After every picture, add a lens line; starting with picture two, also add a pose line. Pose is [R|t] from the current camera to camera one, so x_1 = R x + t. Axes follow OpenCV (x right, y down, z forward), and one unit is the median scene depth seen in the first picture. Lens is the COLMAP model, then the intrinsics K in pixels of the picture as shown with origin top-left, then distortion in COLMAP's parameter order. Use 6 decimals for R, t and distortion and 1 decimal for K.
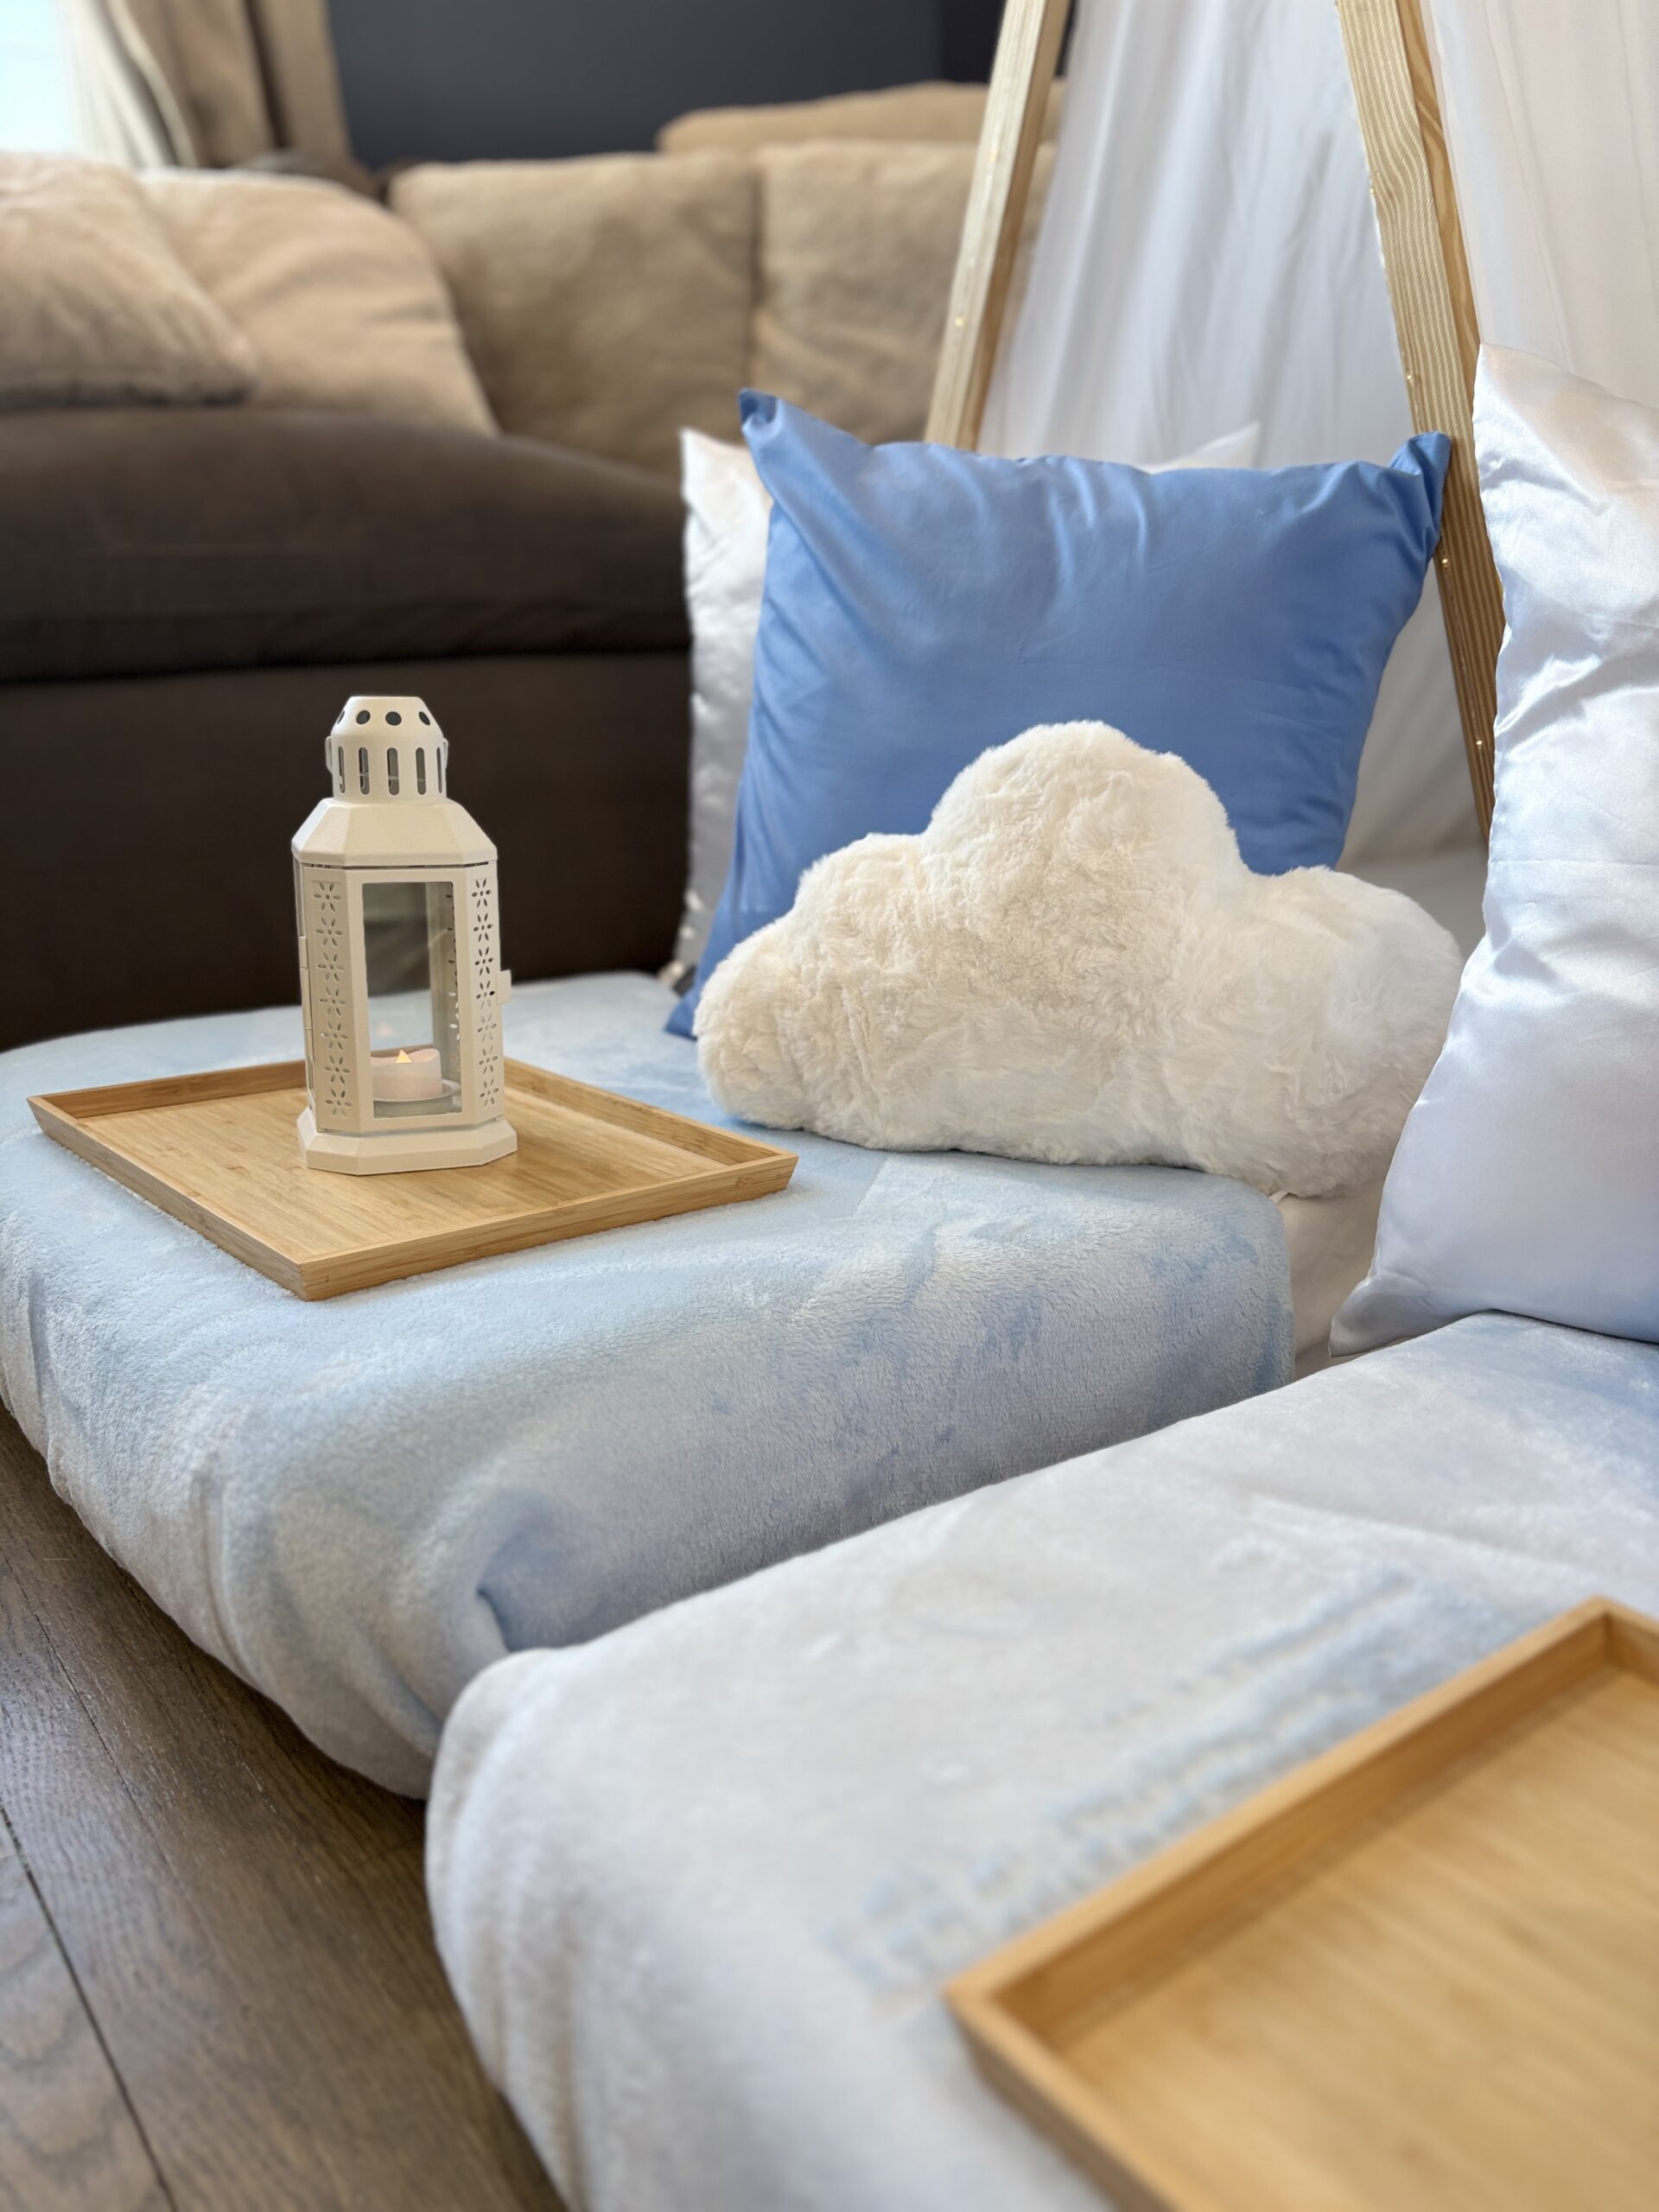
lens RADIAL K [[1656.1, 0, 829.5], [0, 1656.1, 1106.0], [0, 0, 1]] dist [0.003971, -0.005073]
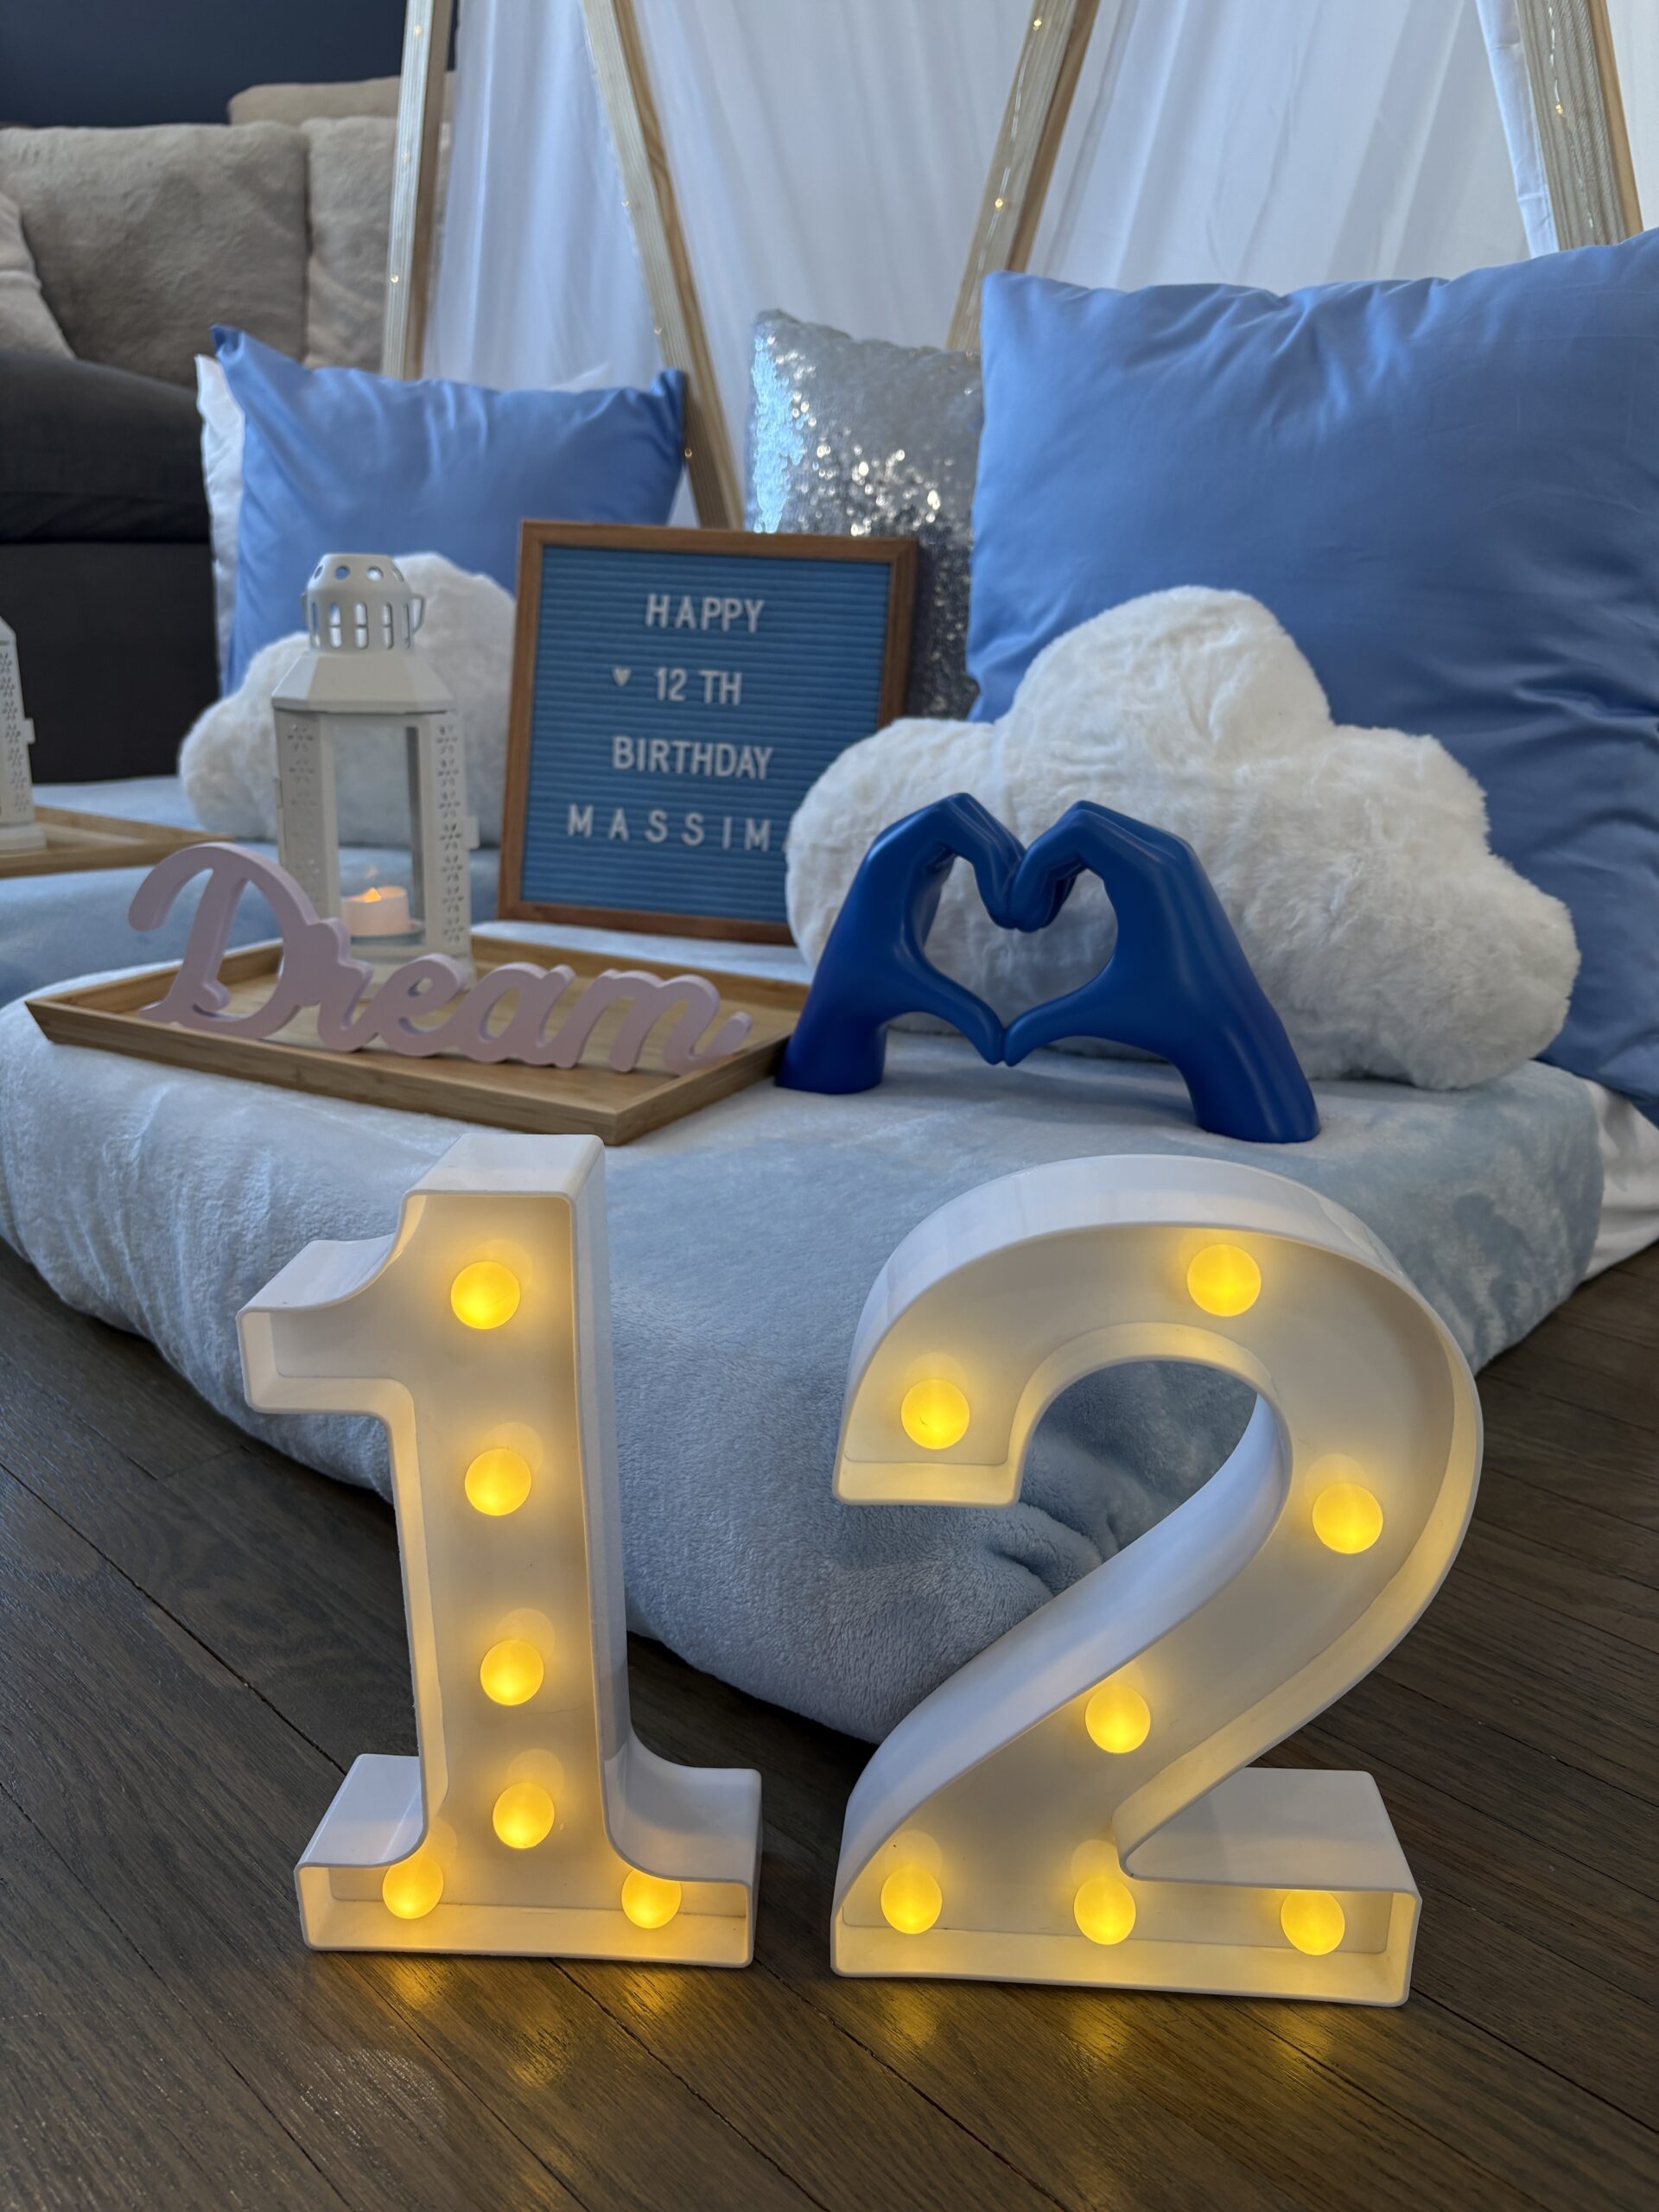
lens RADIAL K [[1656.1, 0, 829.5], [0, 1656.1, 1106.0], [0, 0, 1]] dist [0.003971, -0.005073]
pose [[0.986405, -0.047037, 0.157459, 0.207699], [0.042287, 0.998548, 0.033384, 0.193776], [-0.158801, -0.026272, 0.986961, -0.465785]]
